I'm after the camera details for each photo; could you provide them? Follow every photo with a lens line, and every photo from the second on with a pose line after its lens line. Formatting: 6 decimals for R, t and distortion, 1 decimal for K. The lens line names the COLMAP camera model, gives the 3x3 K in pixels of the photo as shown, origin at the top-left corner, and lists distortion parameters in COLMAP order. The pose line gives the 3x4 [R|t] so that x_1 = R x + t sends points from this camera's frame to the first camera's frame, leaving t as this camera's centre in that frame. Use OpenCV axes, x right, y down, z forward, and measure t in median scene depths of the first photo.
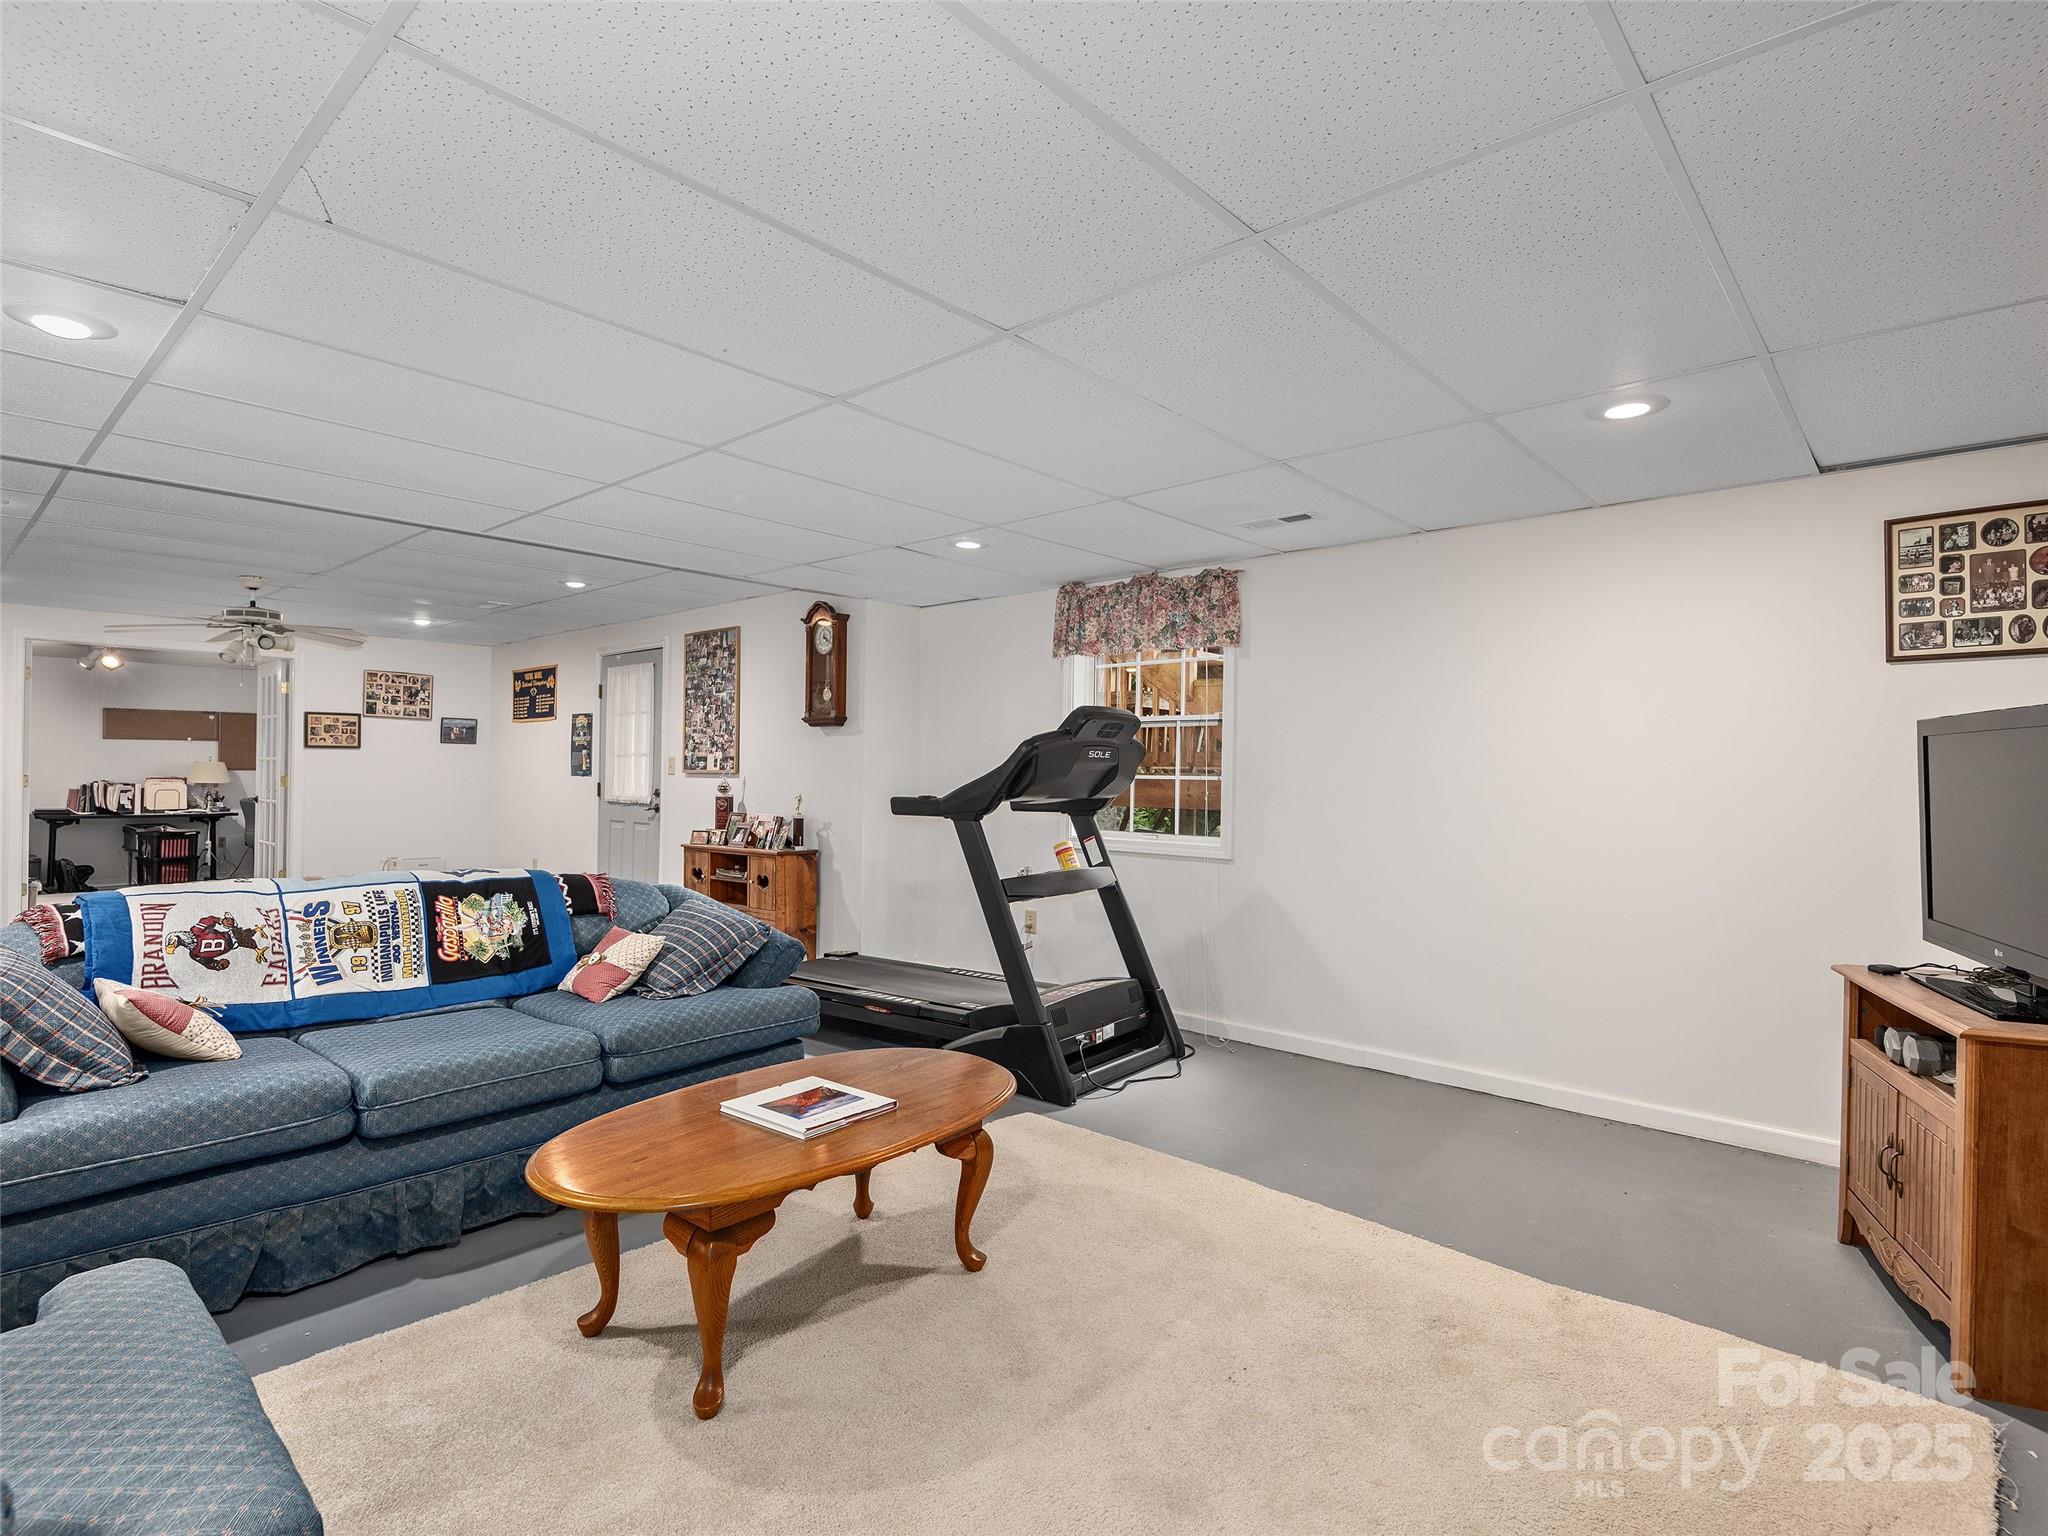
lens RADIAL K [[1049.6, 0, 1022.8], [0, 1049.6, 766.1], [0, 0, 1]] dist [-0.000434, 0.000023]
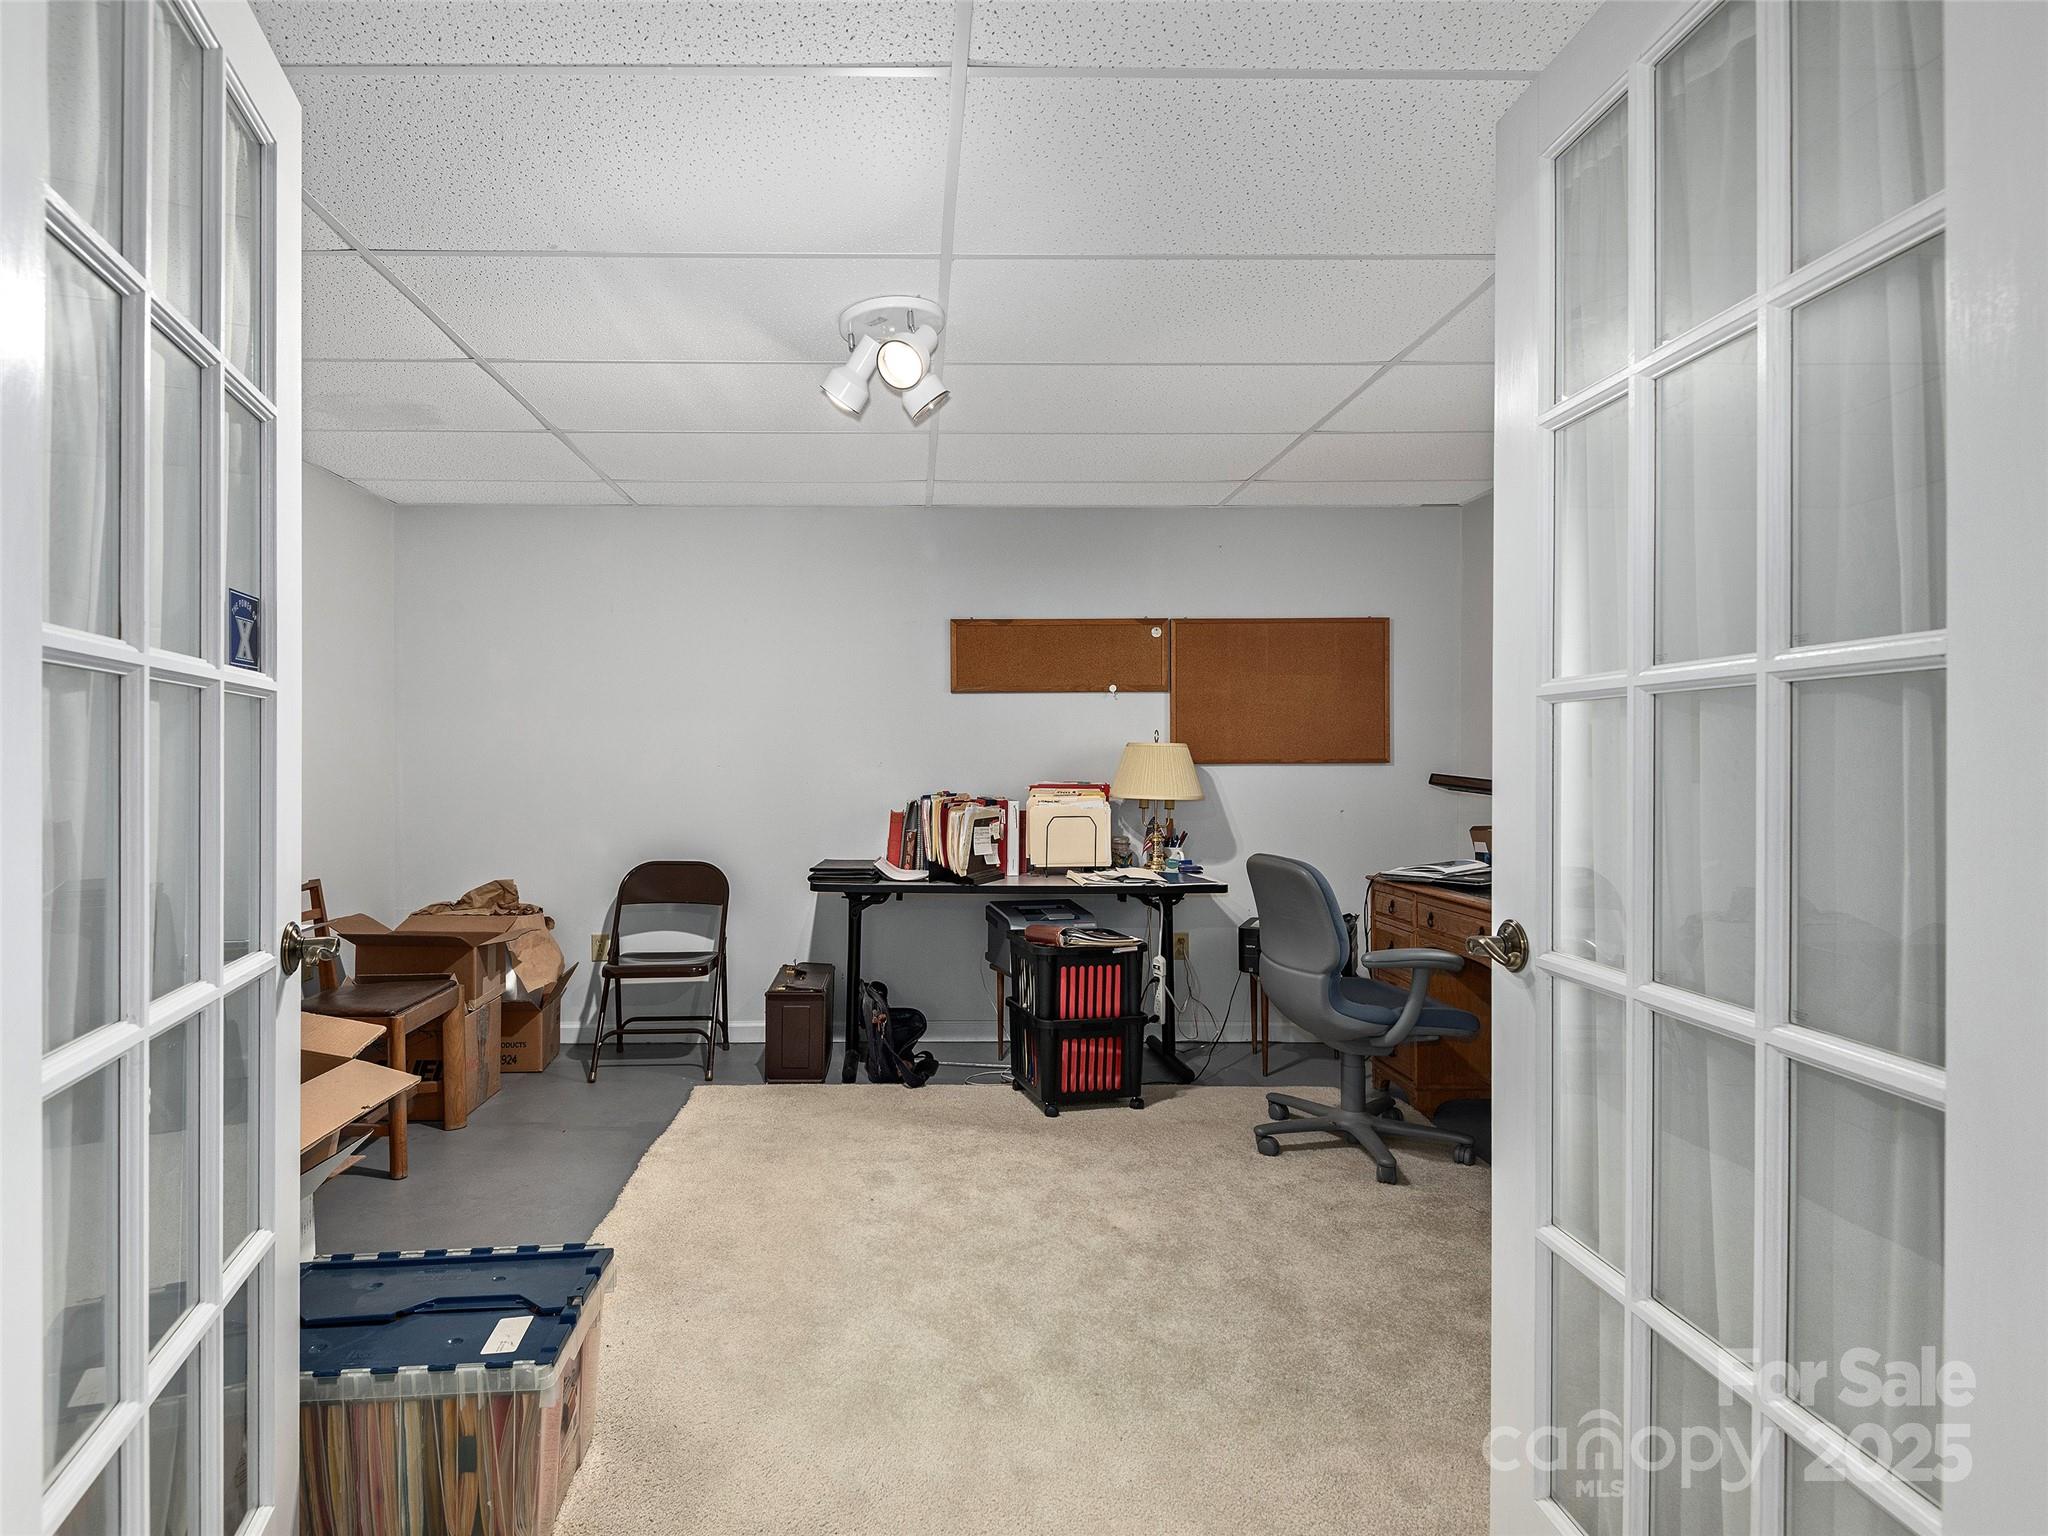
lens RADIAL K [[1049.6, 0, 1023.6], [0, 1049.6, 772.9], [0, 0, 1]] dist [-0.000434, 0.000023]
pose [[0.747703, -0.008823, -0.663975, -0.577783], [0.011522, 0.999934, -0.000313, 0.006533], [0.663933, -0.007417, 0.747755, 0.707024]]
